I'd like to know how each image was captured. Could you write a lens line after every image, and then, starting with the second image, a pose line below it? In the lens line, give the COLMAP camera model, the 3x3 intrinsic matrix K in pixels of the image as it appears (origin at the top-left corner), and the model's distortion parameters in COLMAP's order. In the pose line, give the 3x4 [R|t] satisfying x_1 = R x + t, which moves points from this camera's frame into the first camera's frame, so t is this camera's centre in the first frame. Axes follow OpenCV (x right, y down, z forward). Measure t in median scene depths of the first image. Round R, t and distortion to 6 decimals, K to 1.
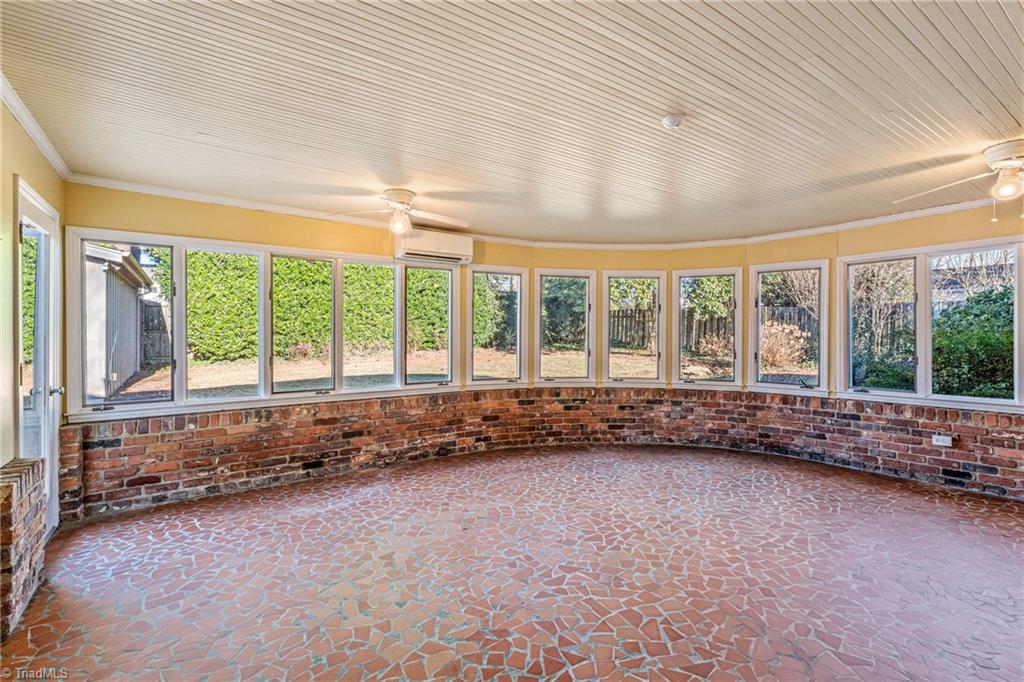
lens RADIAL K [[472.1, 0, 518.4], [0, 472.1, 337.1], [0, 0, 1]] dist [0.002726, -0.000981]
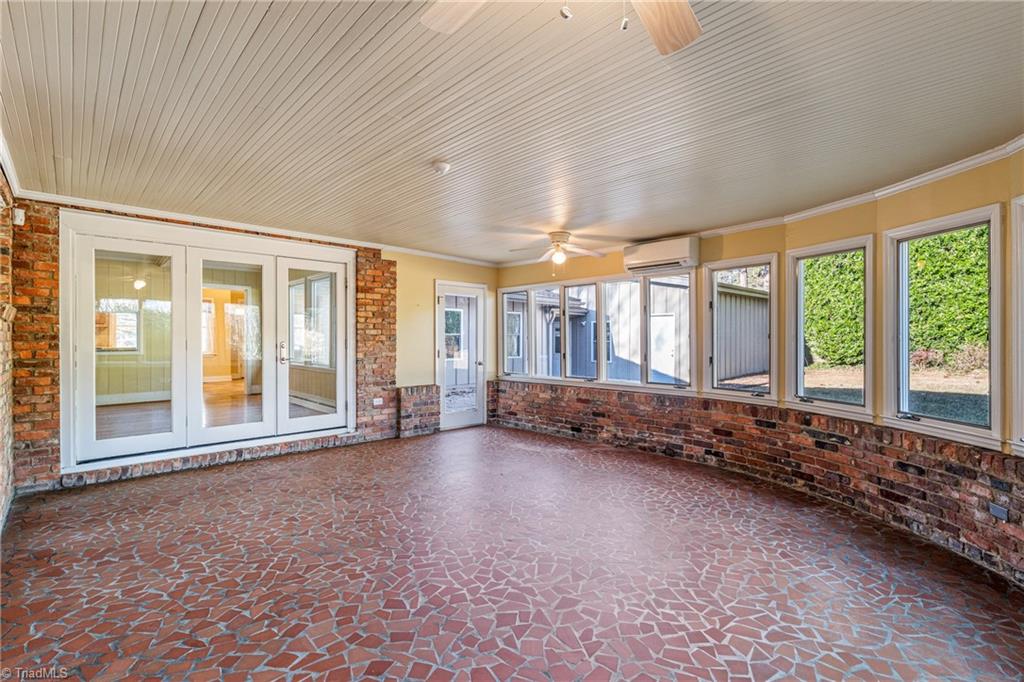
lens RADIAL K [[472.1, 0, 519.3], [0, 472.1, 340.0], [0, 0, 1]] dist [0.002726, -0.000981]
pose [[0.151441, 0.000922, -0.988466, 0.786327], [-0.005877, 0.999983, 0.000033, -0.000071], [0.988449, 0.005804, 0.151443, 0.502024]]
